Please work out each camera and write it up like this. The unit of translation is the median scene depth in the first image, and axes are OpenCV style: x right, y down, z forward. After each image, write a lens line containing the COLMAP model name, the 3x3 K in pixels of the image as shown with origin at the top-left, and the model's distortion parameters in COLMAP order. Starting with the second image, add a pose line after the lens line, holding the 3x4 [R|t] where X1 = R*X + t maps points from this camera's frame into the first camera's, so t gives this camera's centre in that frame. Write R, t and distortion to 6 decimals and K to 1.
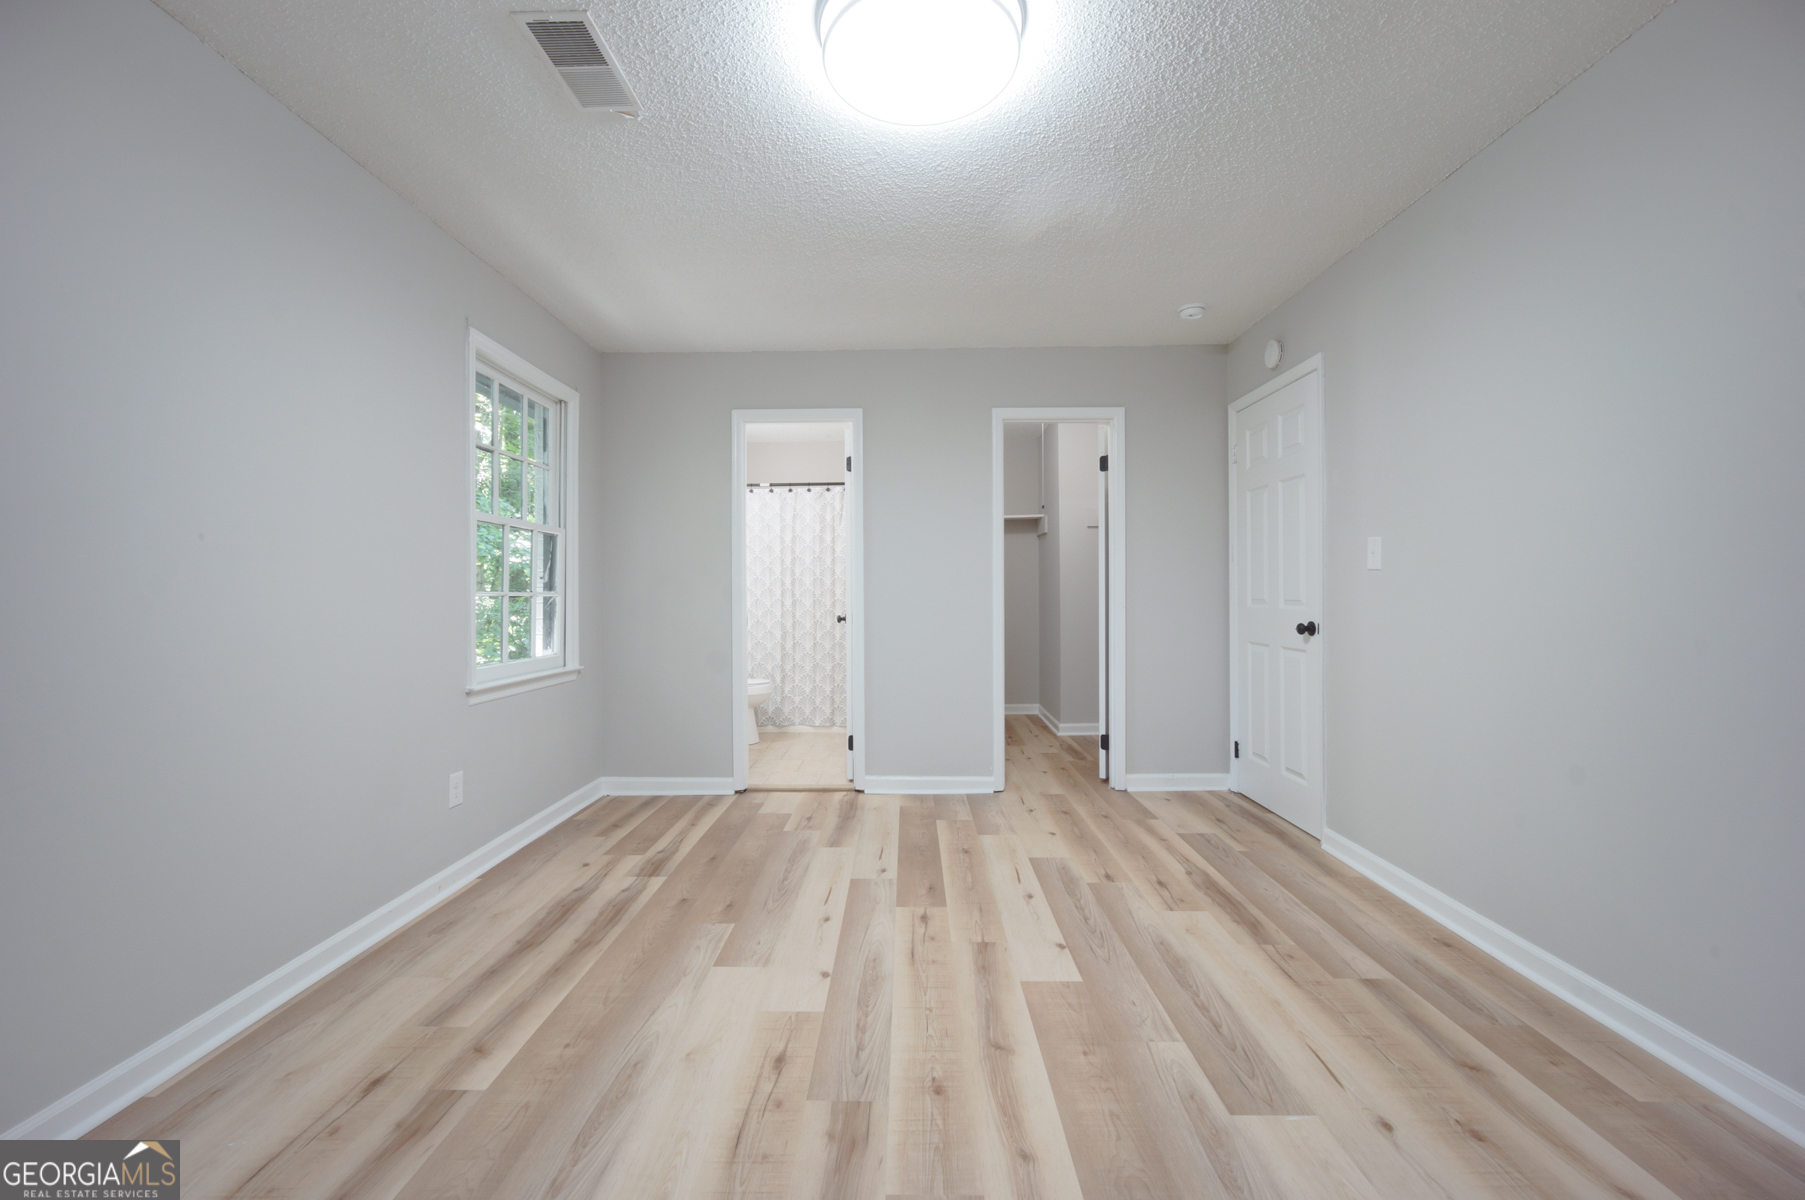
lens RADIAL K [[710.4, 0, 907.4], [0, 710.4, 592.2], [0, 0, 1]] dist [-0.008572, 0.000397]
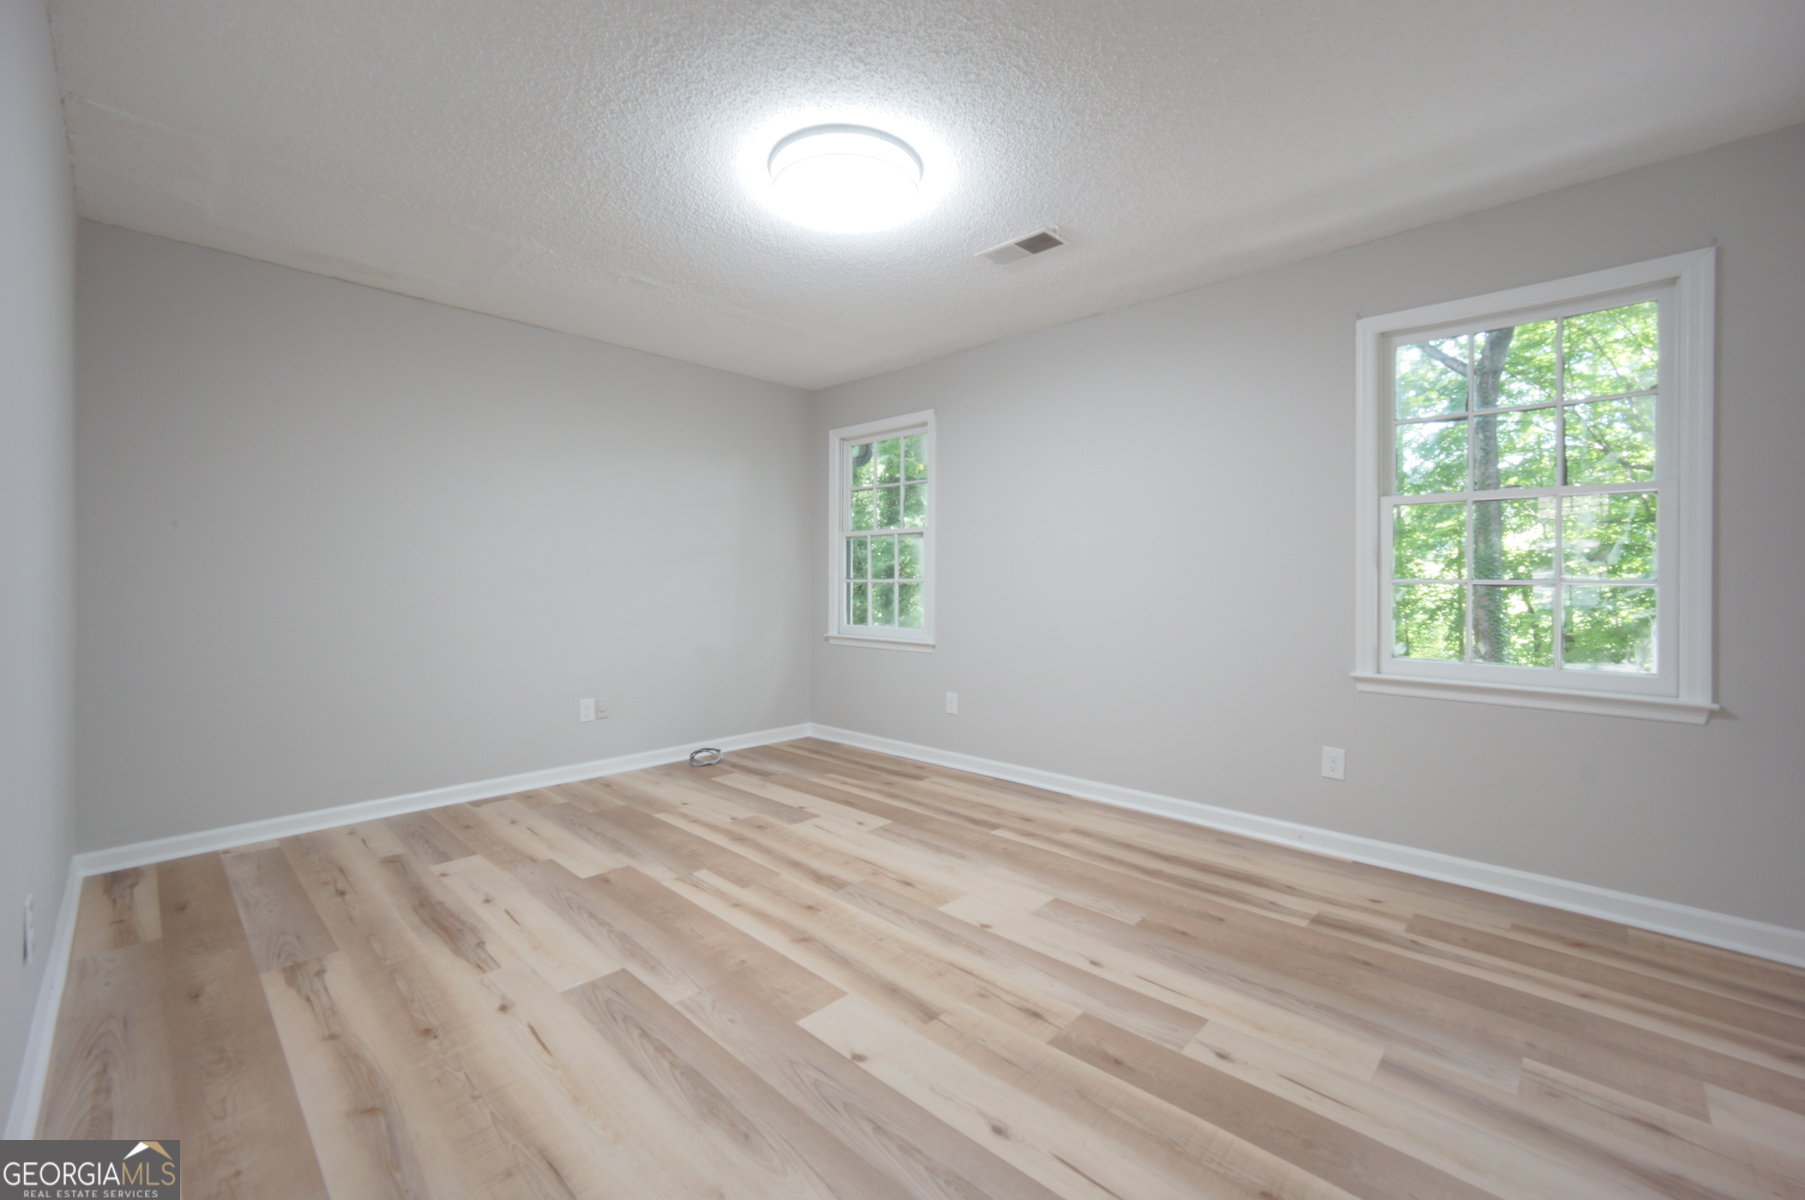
lens RADIAL K [[710.4, 0, 905.8], [0, 710.4, 590.2], [0, 0, 1]] dist [-0.008572, 0.000397]
pose [[-0.665825, 0.013310, -0.745989, 0.606242], [0.001868, 0.999867, 0.016173, -0.001552], [0.746105, 0.009375, -0.665762, 1.266065]]
